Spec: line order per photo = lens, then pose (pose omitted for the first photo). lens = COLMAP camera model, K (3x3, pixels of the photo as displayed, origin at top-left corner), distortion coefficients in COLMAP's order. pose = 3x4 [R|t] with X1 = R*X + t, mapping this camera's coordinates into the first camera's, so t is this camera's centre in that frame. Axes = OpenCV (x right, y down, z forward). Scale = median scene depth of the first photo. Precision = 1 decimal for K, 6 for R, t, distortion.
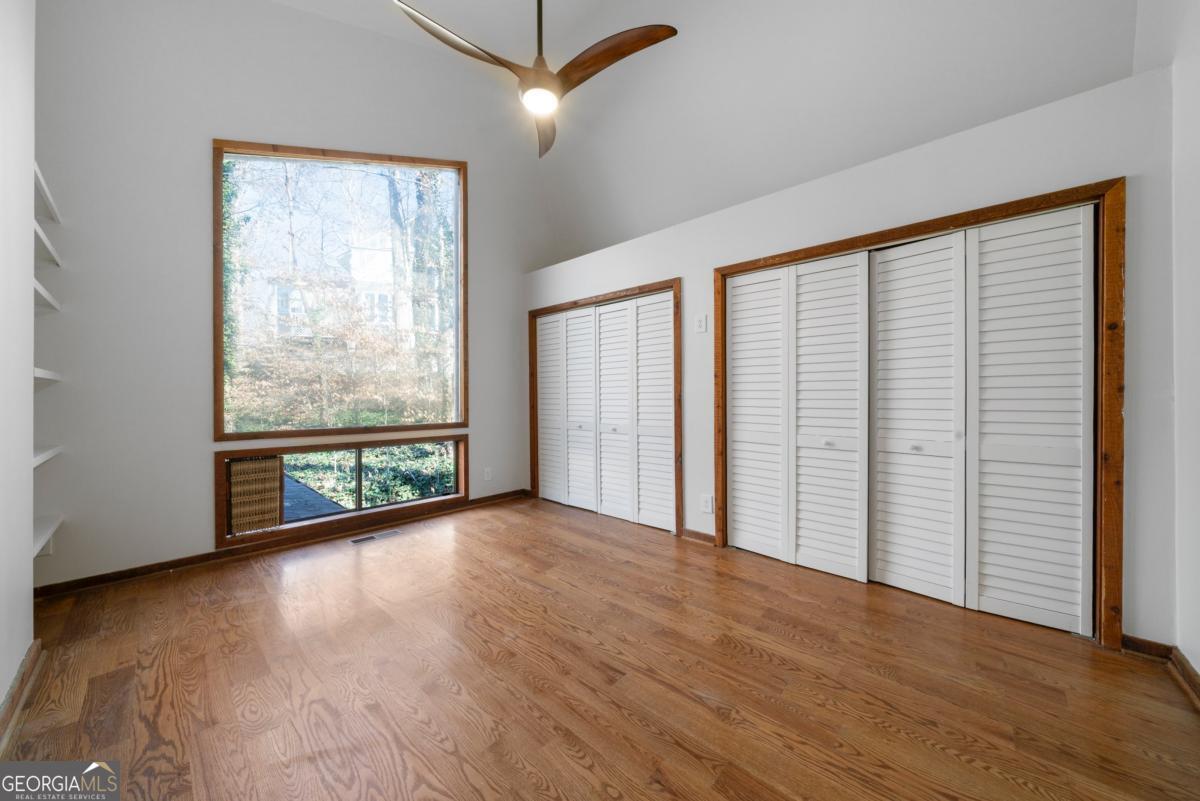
lens RADIAL K [[403.6, 0, 598.8], [0, 403.6, 399.5], [0, 0, 1]] dist [-0.005902, -0.000177]
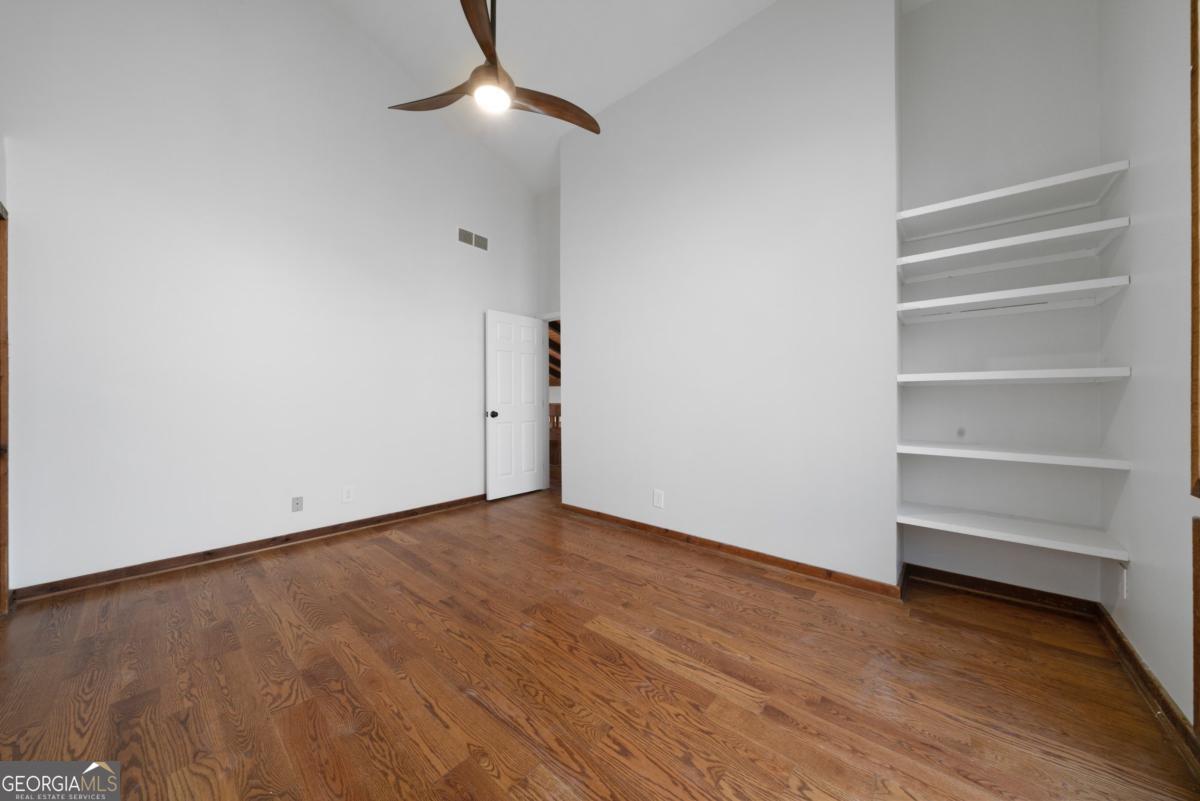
lens RADIAL K [[403.6, 0, 601.7], [0, 403.6, 399.0], [0, 0, 1]] dist [-0.005902, -0.000177]
pose [[-0.999775, -0.000180, -0.021233, -0.372445], [-0.000315, 0.999980, 0.006362, -0.005802], [0.021231, 0.006367, -0.999754, 1.942926]]
